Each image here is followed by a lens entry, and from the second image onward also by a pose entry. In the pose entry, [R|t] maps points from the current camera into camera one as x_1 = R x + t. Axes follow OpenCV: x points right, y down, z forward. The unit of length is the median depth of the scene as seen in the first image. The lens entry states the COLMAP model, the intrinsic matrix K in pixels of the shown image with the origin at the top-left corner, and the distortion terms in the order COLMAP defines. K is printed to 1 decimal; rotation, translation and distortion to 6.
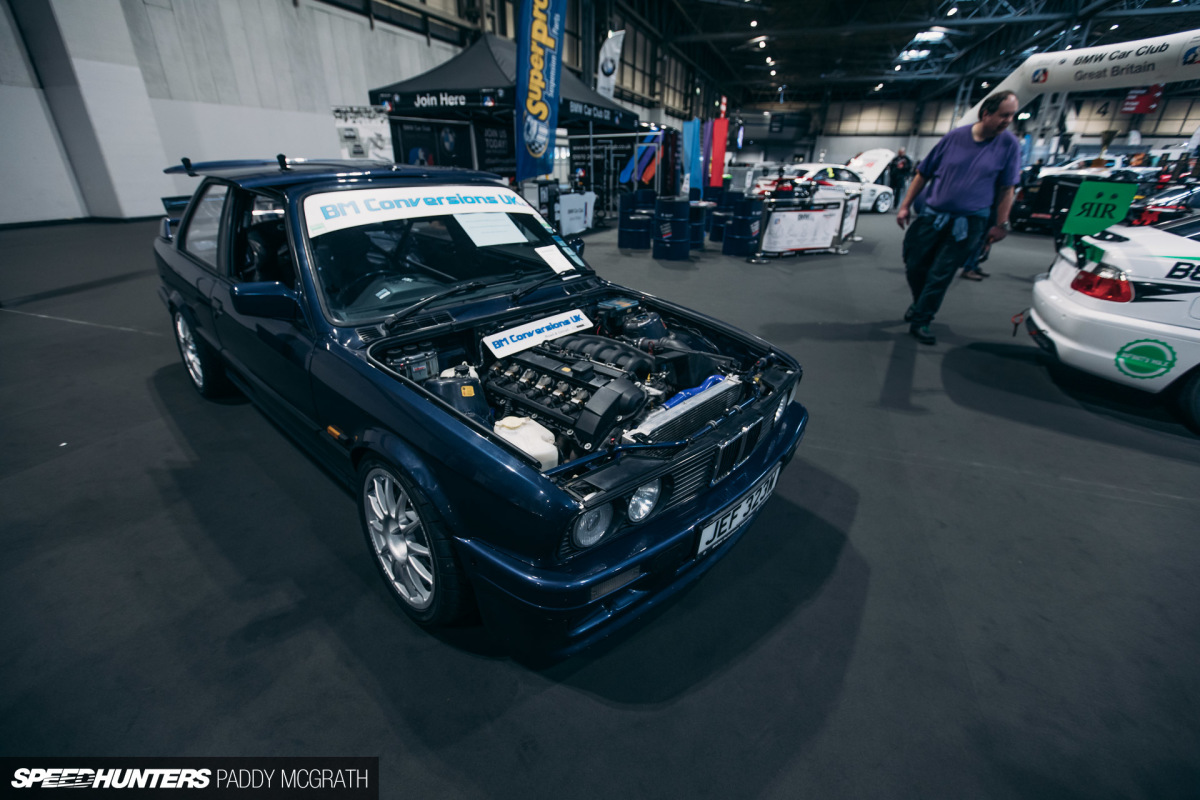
lens RADIAL K [[530.8, 0, 600.0], [0, 530.8, 400.0], [0, 0, 1]] dist [0.004207, 0.000303]
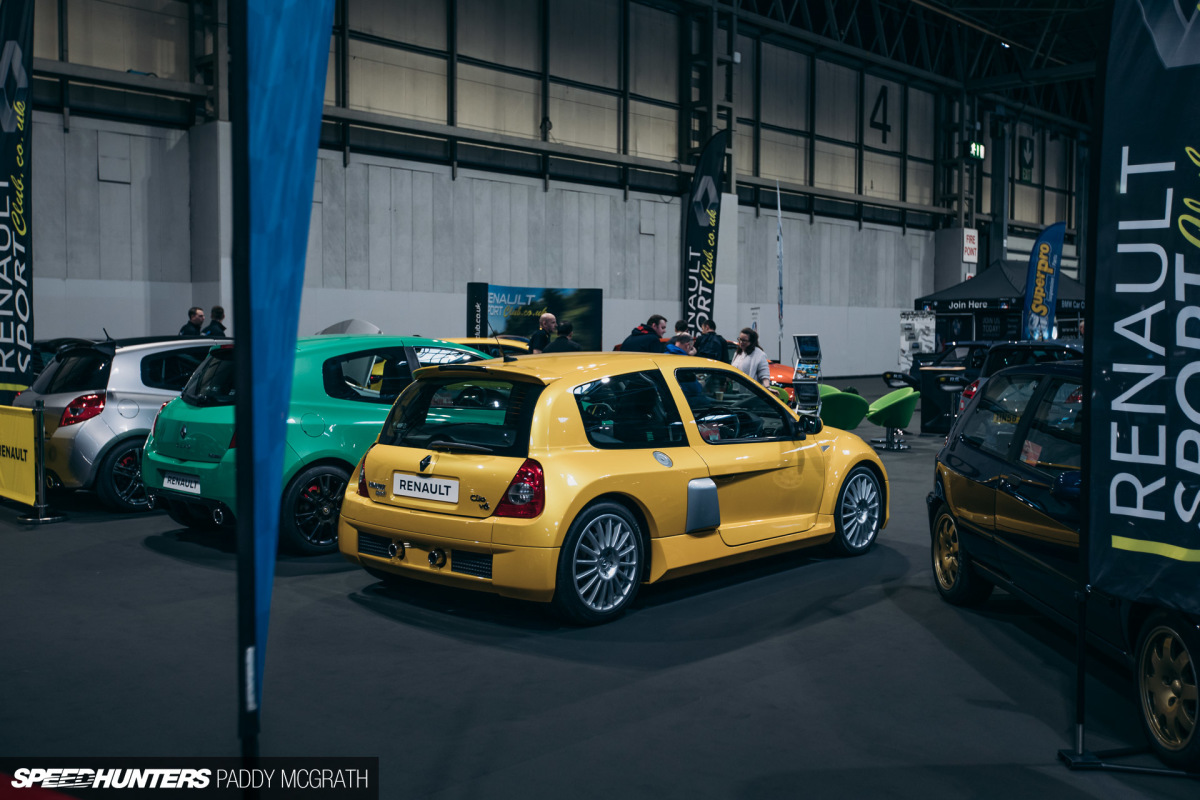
lens RADIAL K [[1164.7, 0, 600.0], [0, 1164.7, 400.0], [0, 0, 1]] dist [0.001819, -0.002668]
pose [[0.913983, 0.008659, -0.405659, 0.082466], [-0.156928, 0.929515, -0.333731, 0.951845], [0.374177, 0.368684, 0.850920, -2.103343]]
